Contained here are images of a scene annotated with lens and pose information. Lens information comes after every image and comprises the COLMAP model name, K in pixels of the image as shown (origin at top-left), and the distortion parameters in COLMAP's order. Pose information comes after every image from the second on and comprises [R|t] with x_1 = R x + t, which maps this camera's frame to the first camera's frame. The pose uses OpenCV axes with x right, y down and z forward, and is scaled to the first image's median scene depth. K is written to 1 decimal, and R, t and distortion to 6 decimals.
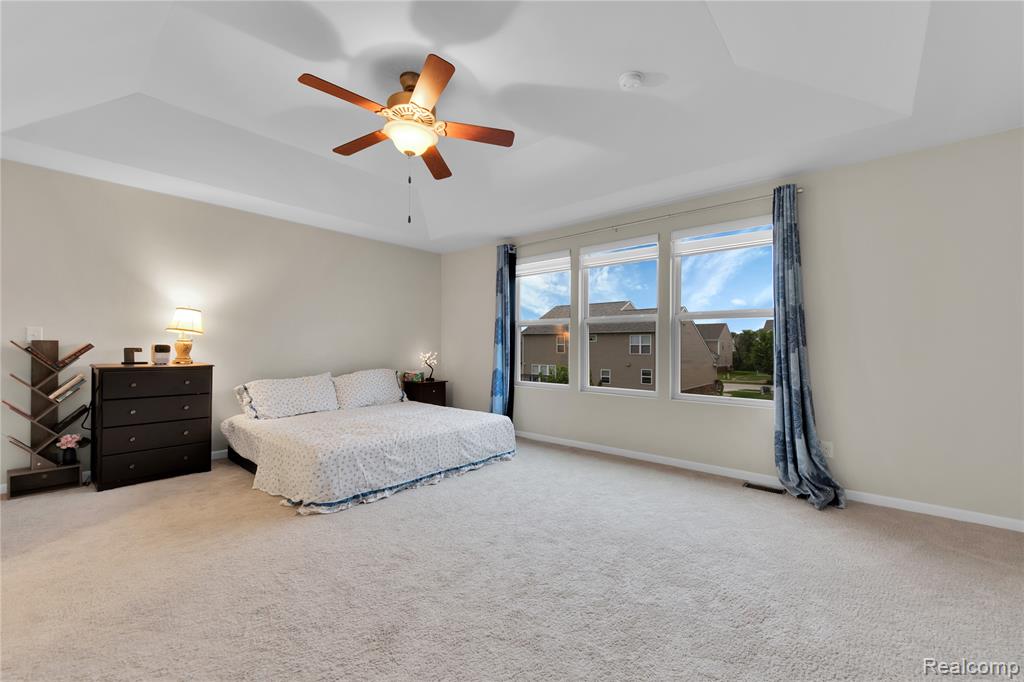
lens RADIAL K [[416.8, 0, 511.6], [0, 416.8, 343.0], [0, 0, 1]] dist [-0.001846, -0.004397]
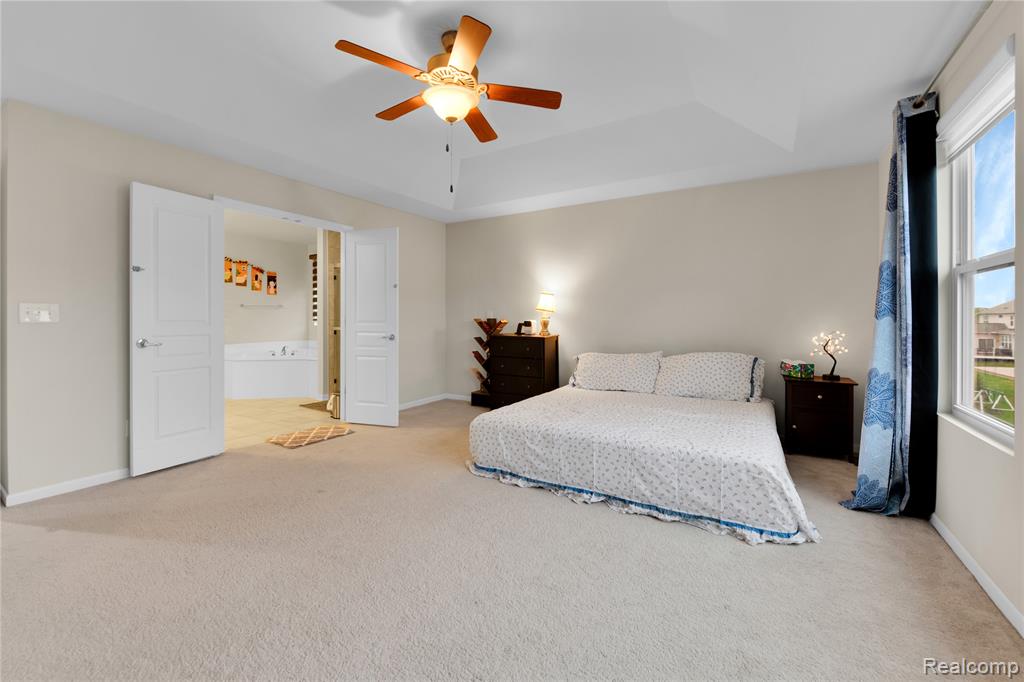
lens RADIAL K [[416.8, 0, 511.9], [0, 416.8, 317.6], [0, 0, 1]] dist [-0.001846, -0.004397]
pose [[0.162886, -0.008984, -0.986604, 0.493635], [0.006809, 0.999945, -0.007981, 0.003691], [0.986621, -0.005418, 0.162939, 0.677111]]
